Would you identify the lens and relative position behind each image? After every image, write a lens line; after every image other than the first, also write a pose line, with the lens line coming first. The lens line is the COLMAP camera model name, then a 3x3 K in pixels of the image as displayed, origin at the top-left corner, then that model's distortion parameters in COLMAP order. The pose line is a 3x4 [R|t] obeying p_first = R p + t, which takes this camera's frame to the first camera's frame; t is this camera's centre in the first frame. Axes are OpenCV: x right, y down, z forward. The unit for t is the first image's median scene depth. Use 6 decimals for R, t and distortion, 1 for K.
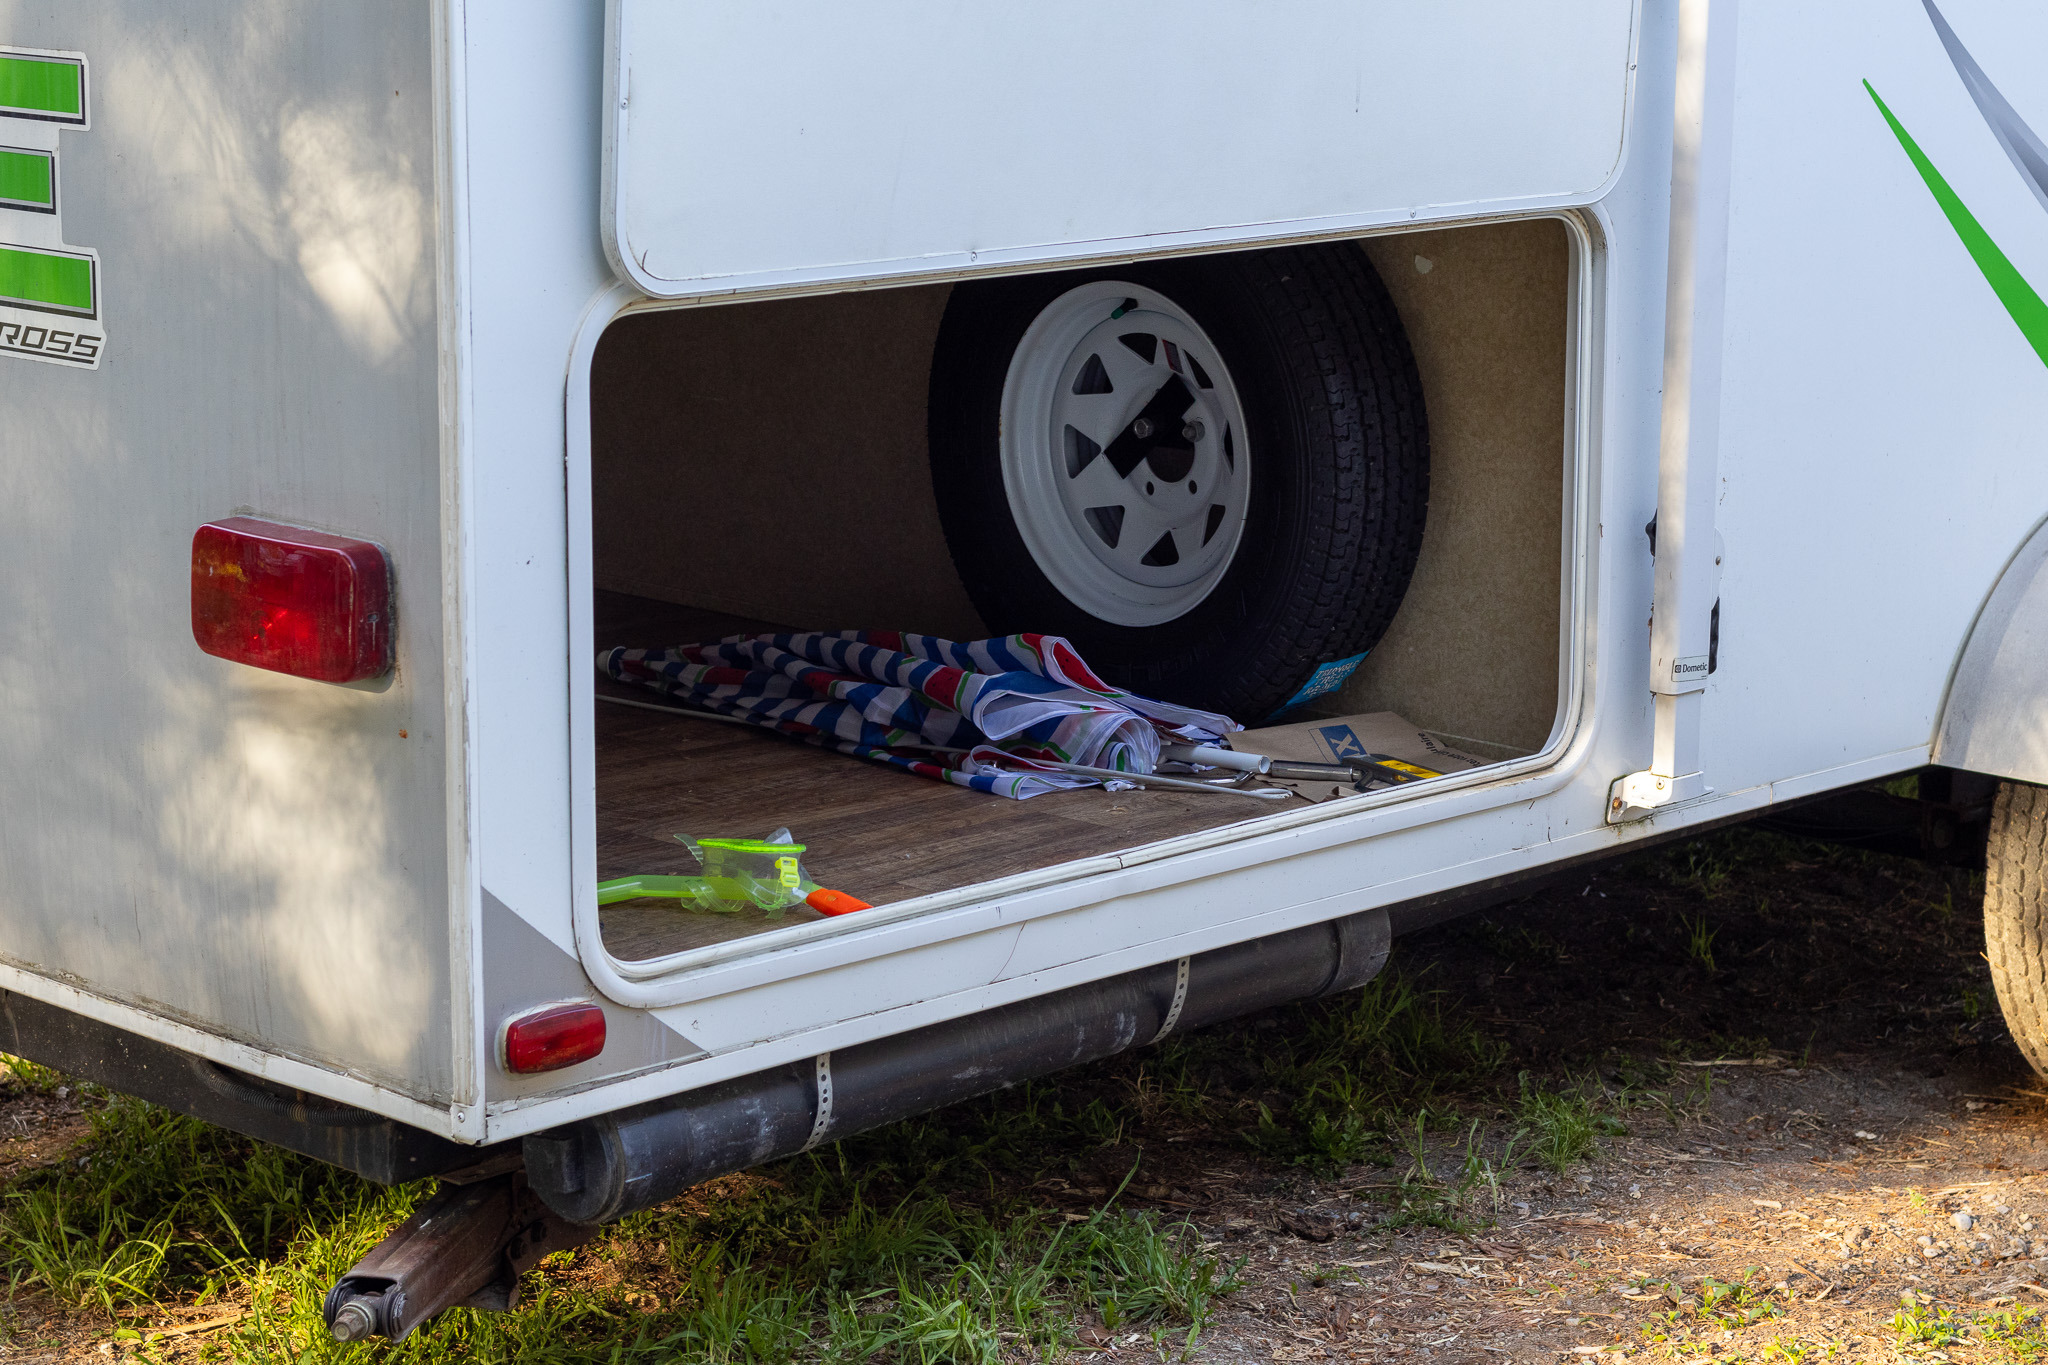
lens RADIAL K [[4682.2, 0, 1024.0], [0, 4682.2, 682.5], [0, 0, 1]] dist [0.036060, 0.438187]
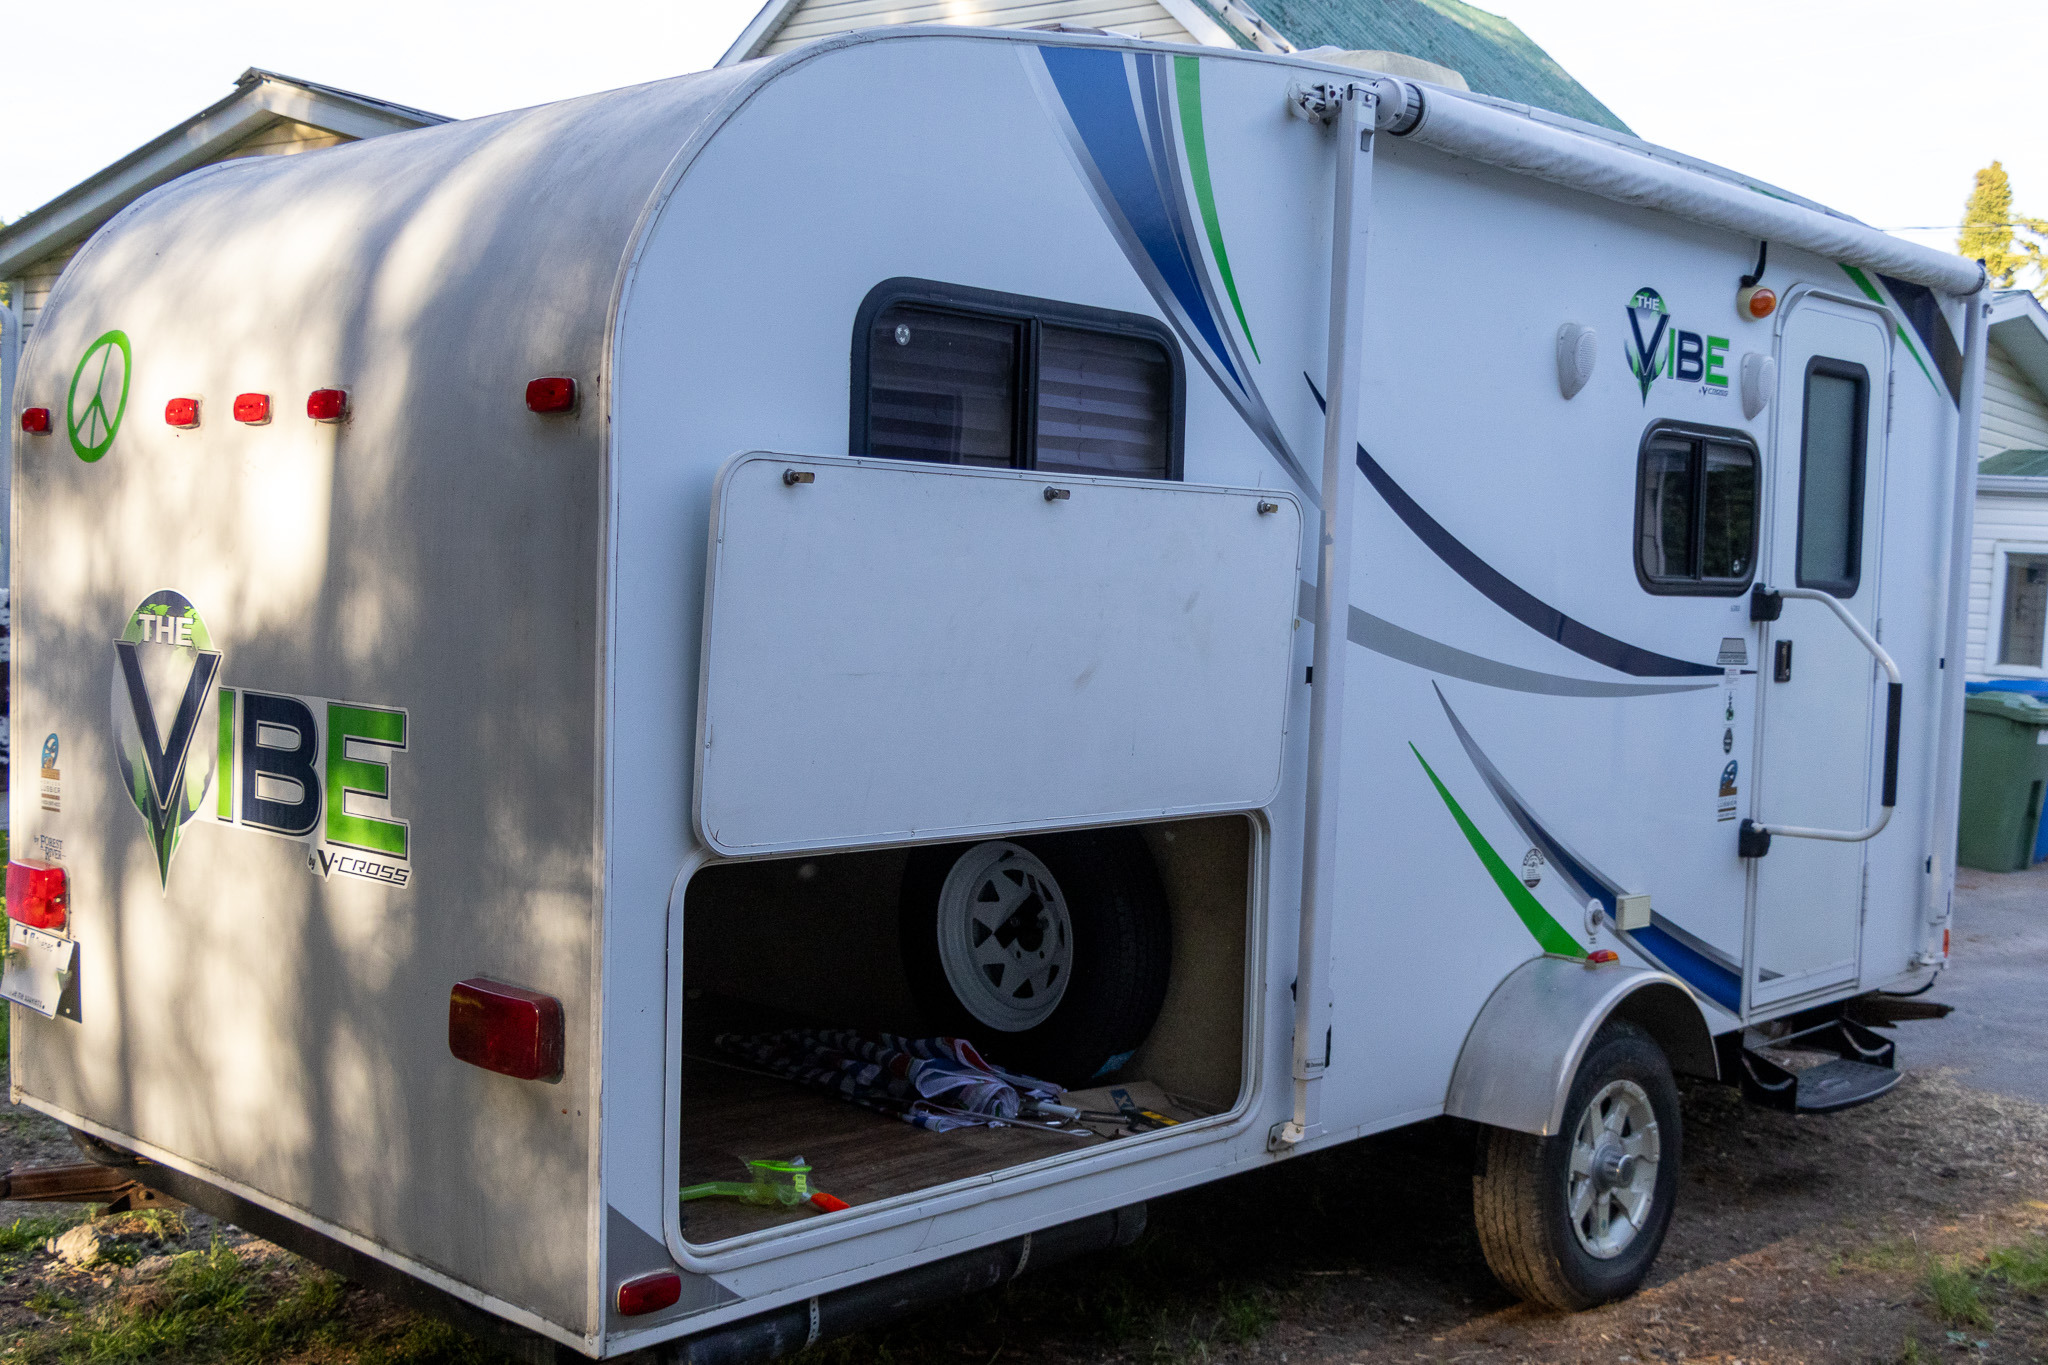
lens RADIAL K [[2176.5, 0, 1024.0], [0, 2176.5, 682.5], [0, 0, 1]] dist [0.124832, 0.002288]
pose [[0.999601, 0.024371, 0.014271, 0.014768], [-0.022073, 0.989399, -0.143532, -0.025260], [-0.017618, 0.143160, 0.989543, 0.148765]]
